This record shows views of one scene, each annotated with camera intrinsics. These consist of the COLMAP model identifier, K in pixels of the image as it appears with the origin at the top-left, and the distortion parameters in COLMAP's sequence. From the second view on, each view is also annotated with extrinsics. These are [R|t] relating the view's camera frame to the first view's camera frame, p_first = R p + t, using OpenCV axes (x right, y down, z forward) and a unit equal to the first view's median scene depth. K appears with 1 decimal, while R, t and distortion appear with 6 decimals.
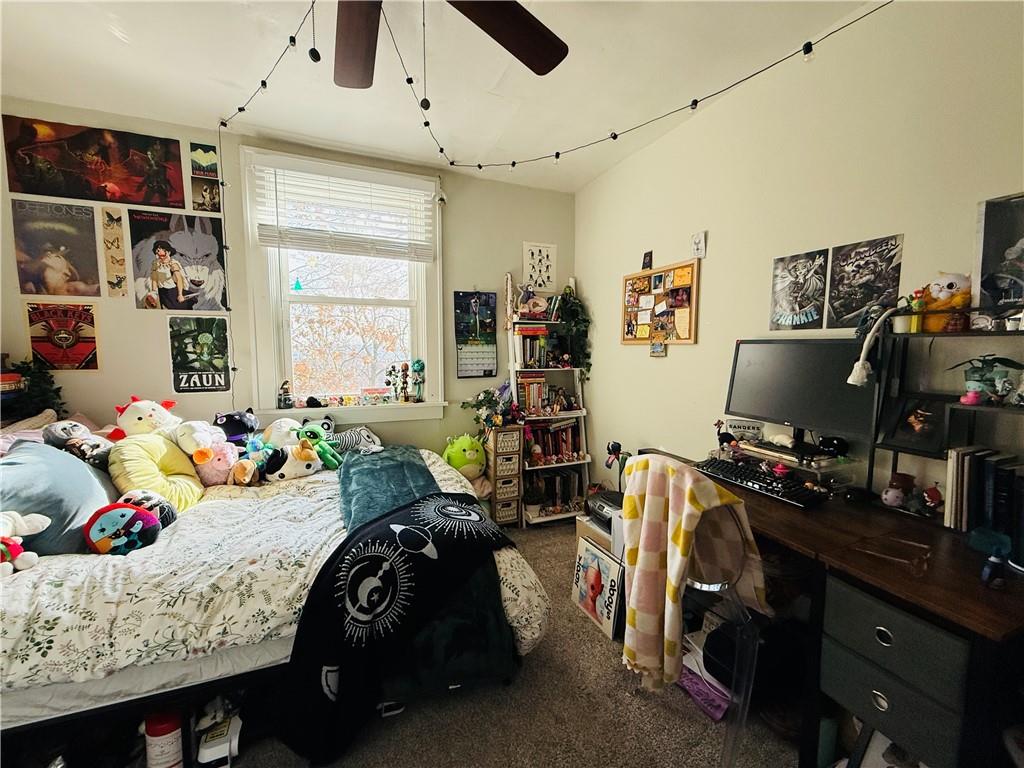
lens RADIAL K [[408.3, 0, 508.9], [0, 408.3, 382.3], [0, 0, 1]] dist [-0.002222, 0.000522]
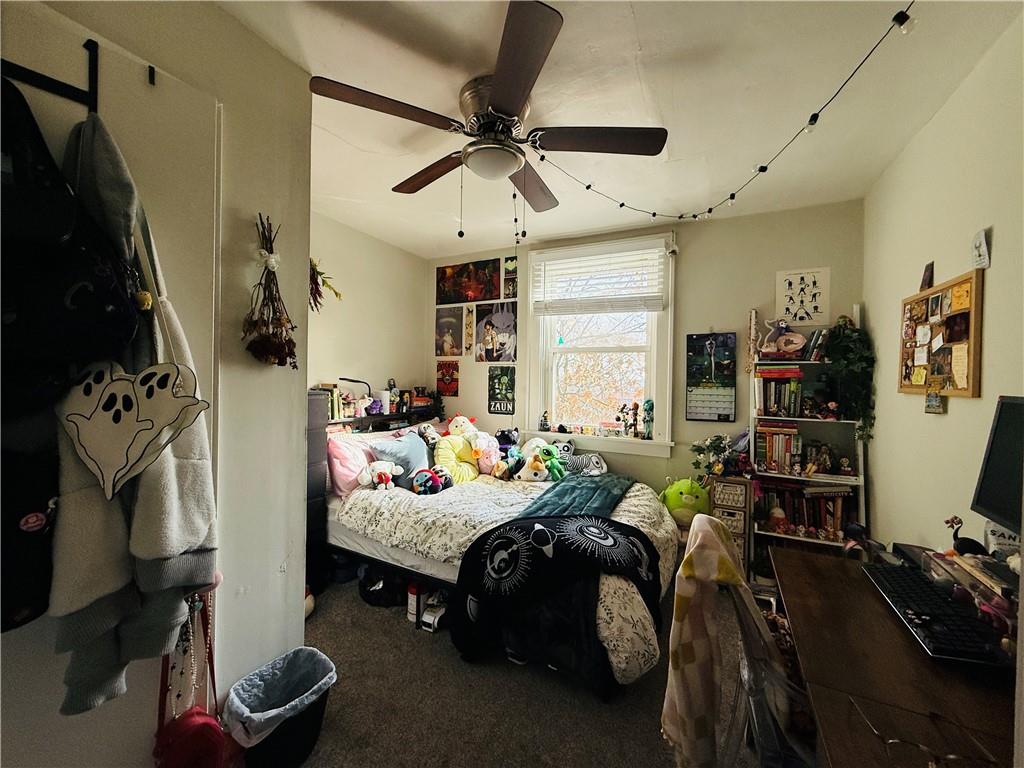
lens RADIAL K [[408.3, 0, 506.7], [0, 408.3, 379.7], [0, 0, 1]] dist [-0.002222, 0.000522]
pose [[0.651458, 0.011945, -0.758591, 0.431141], [-0.077469, 0.995697, -0.050849, -0.029676], [0.754719, 0.091893, 0.649580, 0.007435]]
